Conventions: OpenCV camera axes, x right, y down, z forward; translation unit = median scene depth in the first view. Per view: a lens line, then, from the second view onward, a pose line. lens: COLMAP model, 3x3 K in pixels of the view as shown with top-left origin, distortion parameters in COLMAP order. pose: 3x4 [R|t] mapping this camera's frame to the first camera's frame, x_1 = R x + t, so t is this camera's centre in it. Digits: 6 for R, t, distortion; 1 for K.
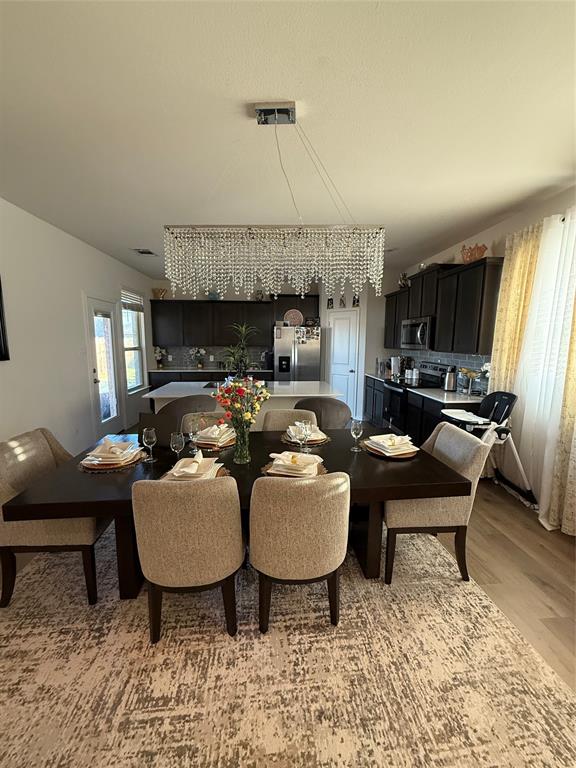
lens RADIAL K [[304.9, 0, 289.2], [0, 304.9, 387.2], [0, 0, 1]] dist [0.004599, 0.000193]
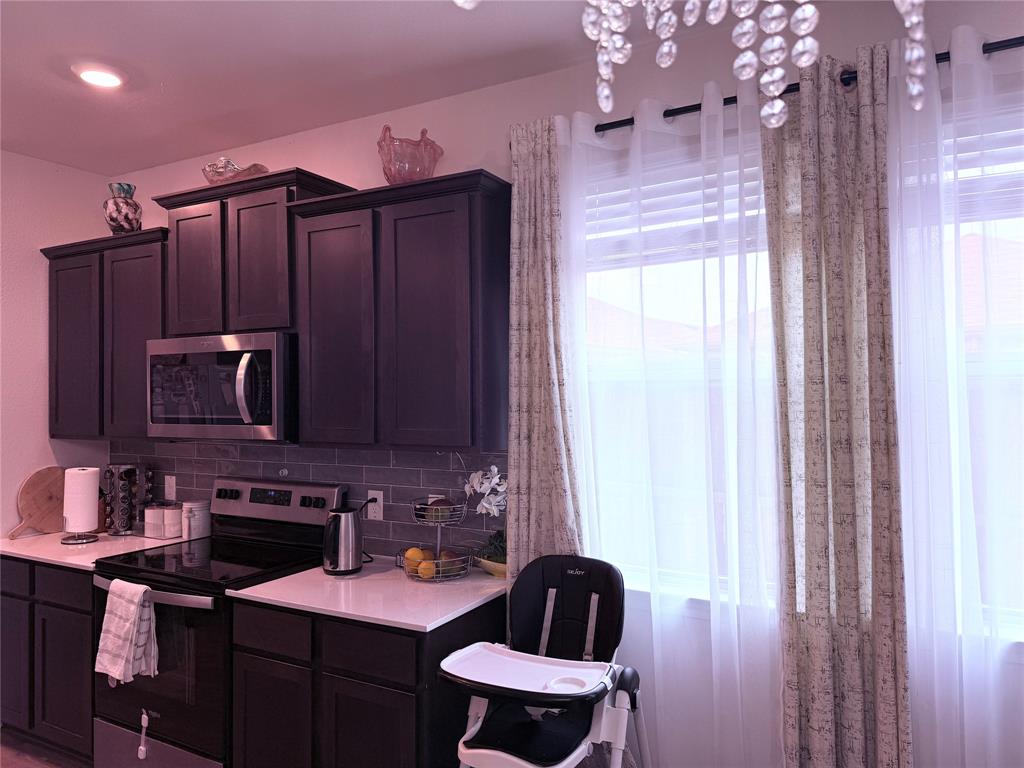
lens RADIAL K [[729.8, 0, 510.7], [0, 729.8, 389.9], [0, 0, 1]] dist [-0.006199, -0.006133]
pose [[0.548574, 0.011539, 0.836023, -0.010230], [0.131925, 0.986185, -0.100177, -0.077880], [-0.825629, 0.165247, 0.539473, 0.465513]]
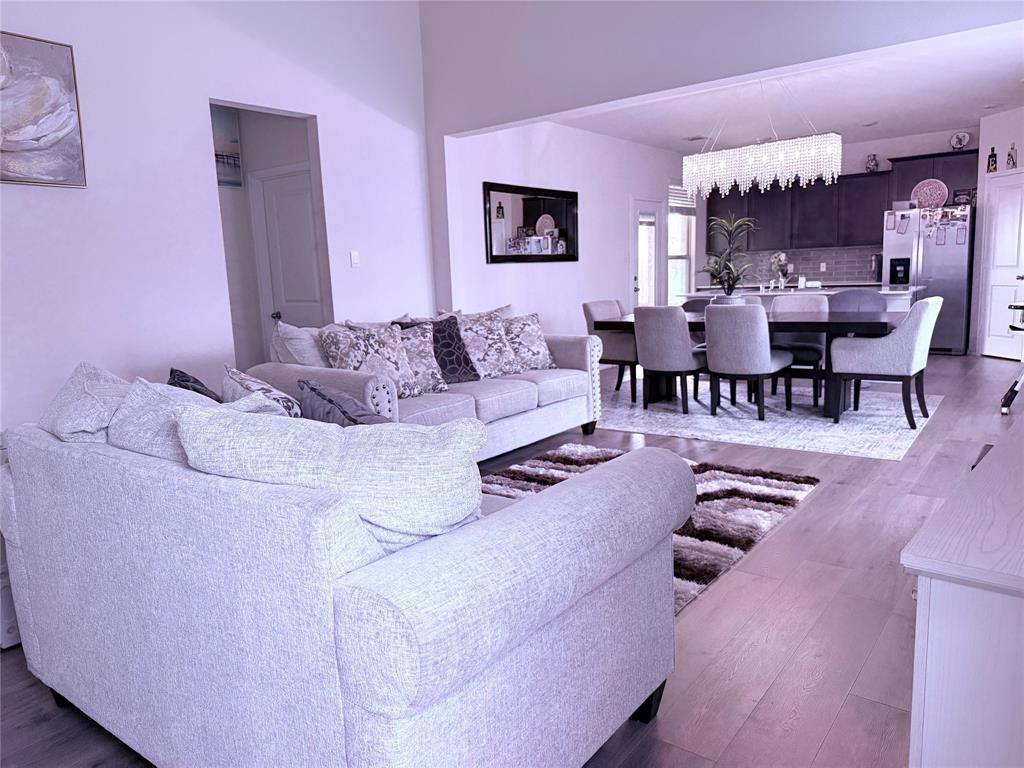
lens RADIAL K [[729.8, 0, 510.5], [0, 729.8, 386.9], [0, 0, 1]] dist [-0.006199, -0.006133]
pose [[0.742649, 0.065616, -0.666459, 0.406438], [-0.054349, 0.997811, 0.037677, 0.148590], [0.667472, 0.008241, 0.744589, -0.632894]]
